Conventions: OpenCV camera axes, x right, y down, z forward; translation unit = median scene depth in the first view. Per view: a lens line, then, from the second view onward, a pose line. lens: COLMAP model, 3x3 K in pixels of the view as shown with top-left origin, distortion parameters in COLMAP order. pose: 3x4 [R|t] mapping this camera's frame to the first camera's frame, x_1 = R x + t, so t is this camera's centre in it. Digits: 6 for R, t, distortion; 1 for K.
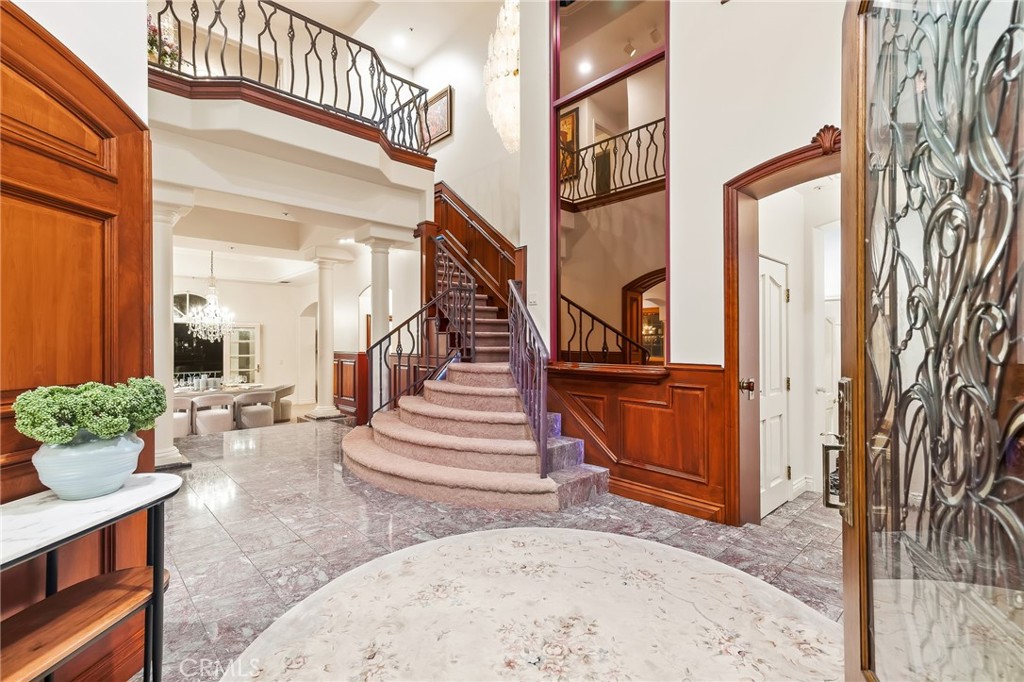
lens RADIAL K [[457.8, 0, 514.0], [0, 457.8, 340.6], [0, 0, 1]] dist [0.002955, -0.000489]
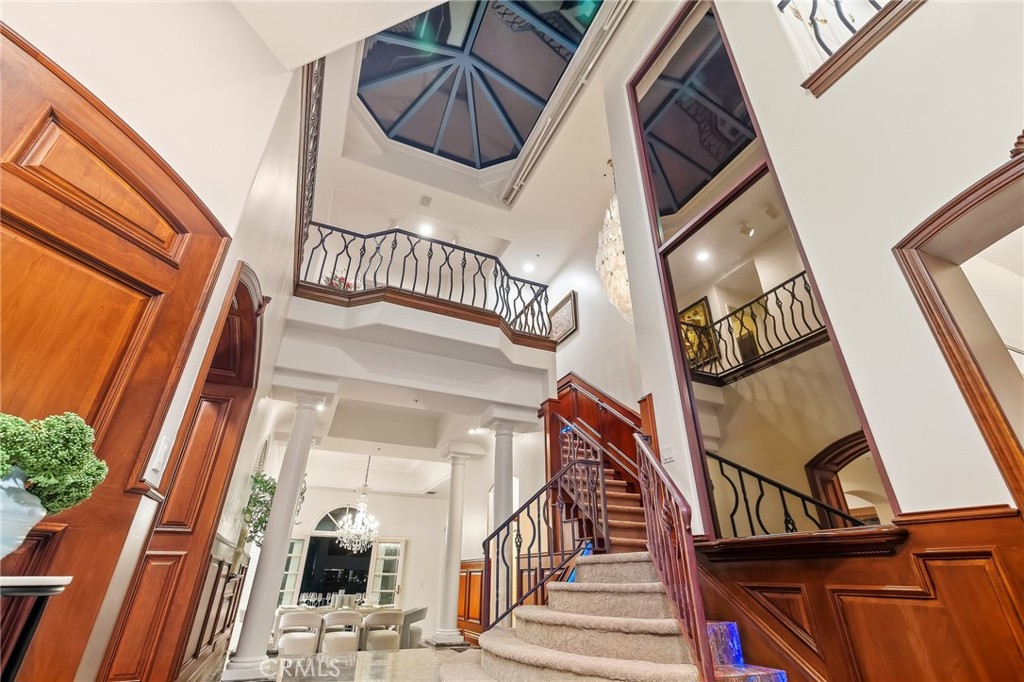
lens RADIAL K [[457.8, 0, 509.4], [0, 457.8, 335.1], [0, 0, 1]] dist [0.002955, -0.000489]
pose [[0.944172, -0.146069, -0.295300, 0.036224], [-0.007884, 0.886065, -0.463494, 0.073679], [0.329357, 0.439946, 0.835446, 0.123375]]
